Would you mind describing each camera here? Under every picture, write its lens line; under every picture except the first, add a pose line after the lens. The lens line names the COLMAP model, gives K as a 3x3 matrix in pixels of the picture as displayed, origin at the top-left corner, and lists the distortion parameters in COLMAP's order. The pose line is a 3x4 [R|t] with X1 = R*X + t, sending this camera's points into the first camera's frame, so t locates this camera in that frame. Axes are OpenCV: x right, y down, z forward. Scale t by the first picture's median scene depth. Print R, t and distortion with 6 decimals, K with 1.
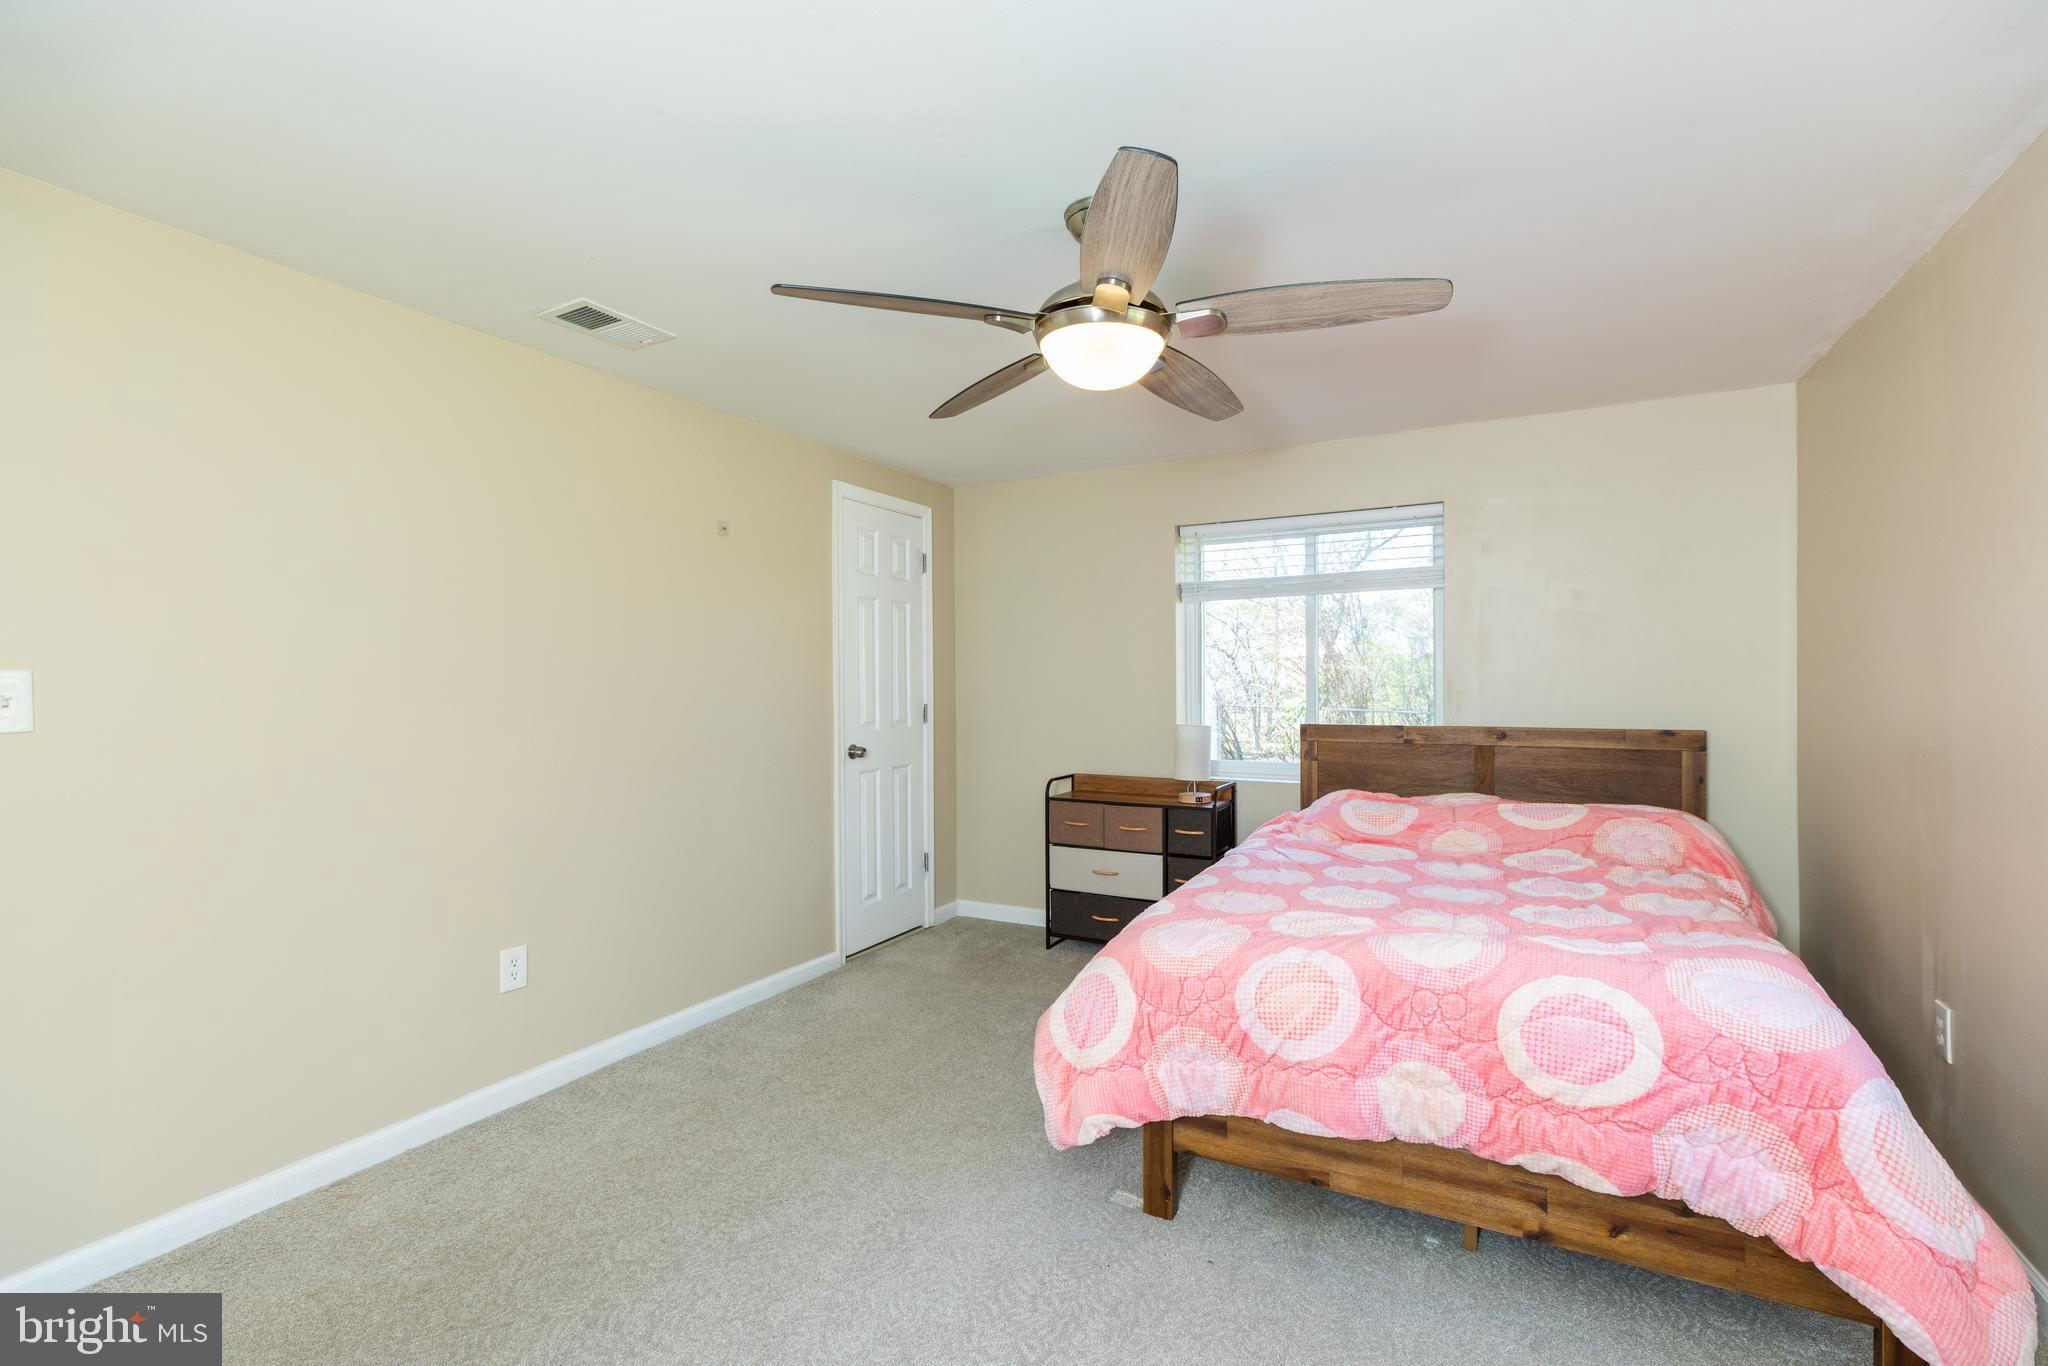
lens RADIAL K [[916.3, 0, 1024.7], [0, 916.3, 690.3], [0, 0, 1]] dist [-0.000345, -0.000241]
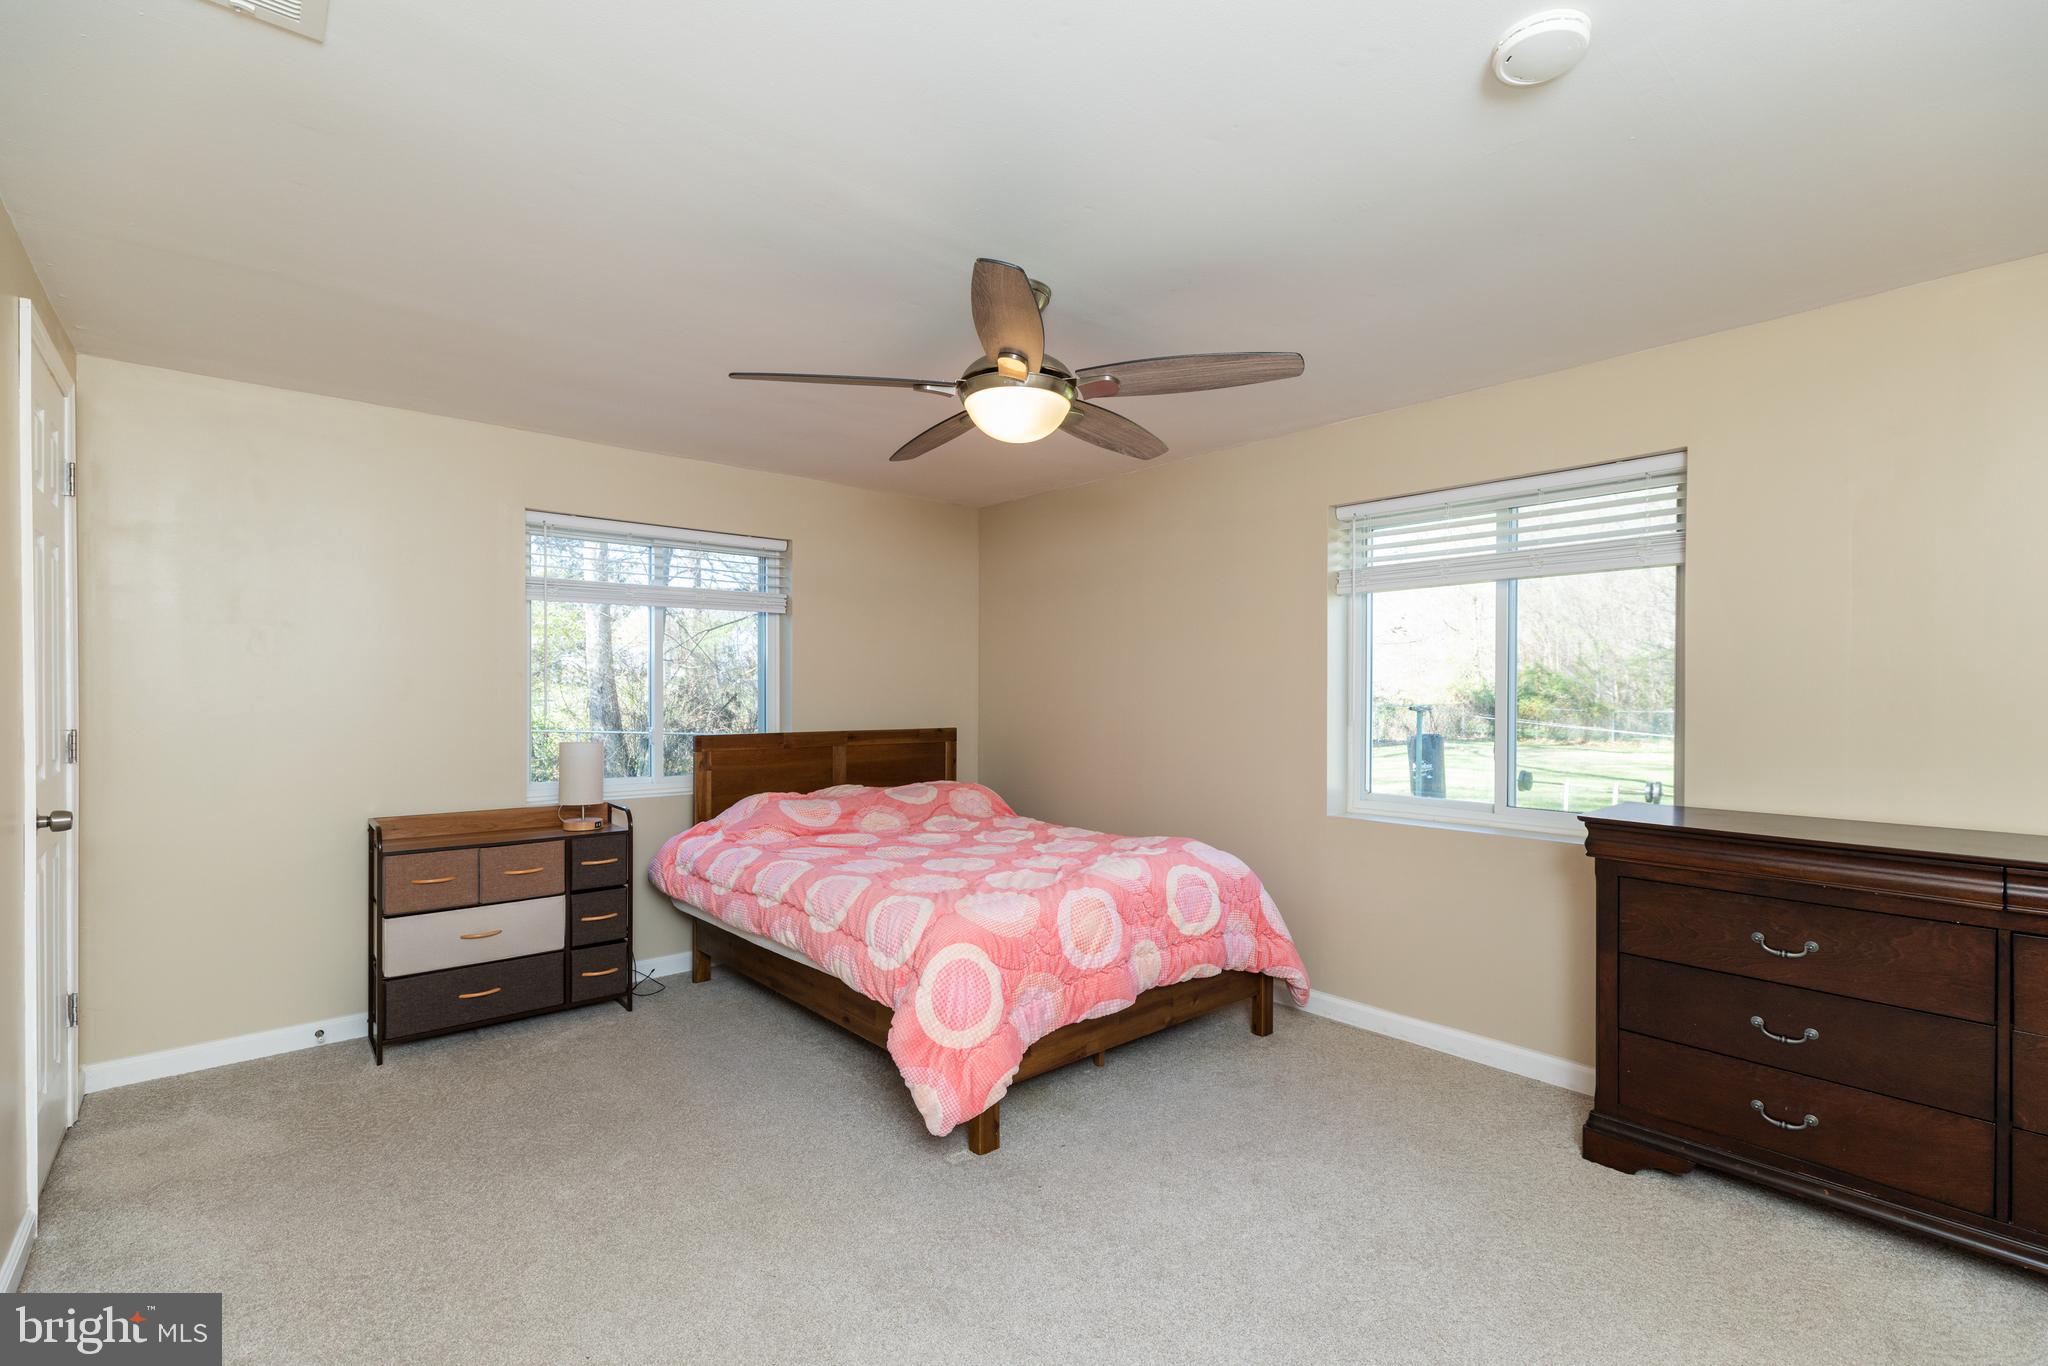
lens RADIAL K [[916.3, 0, 1024.7], [0, 916.3, 690.3], [0, 0, 1]] dist [-0.000345, -0.000241]
pose [[0.357169, 0.007319, 0.934011, -0.597420], [0.004224, 0.999946, -0.009450, -0.002534], [-0.934030, 0.007320, 0.357119, 0.342792]]
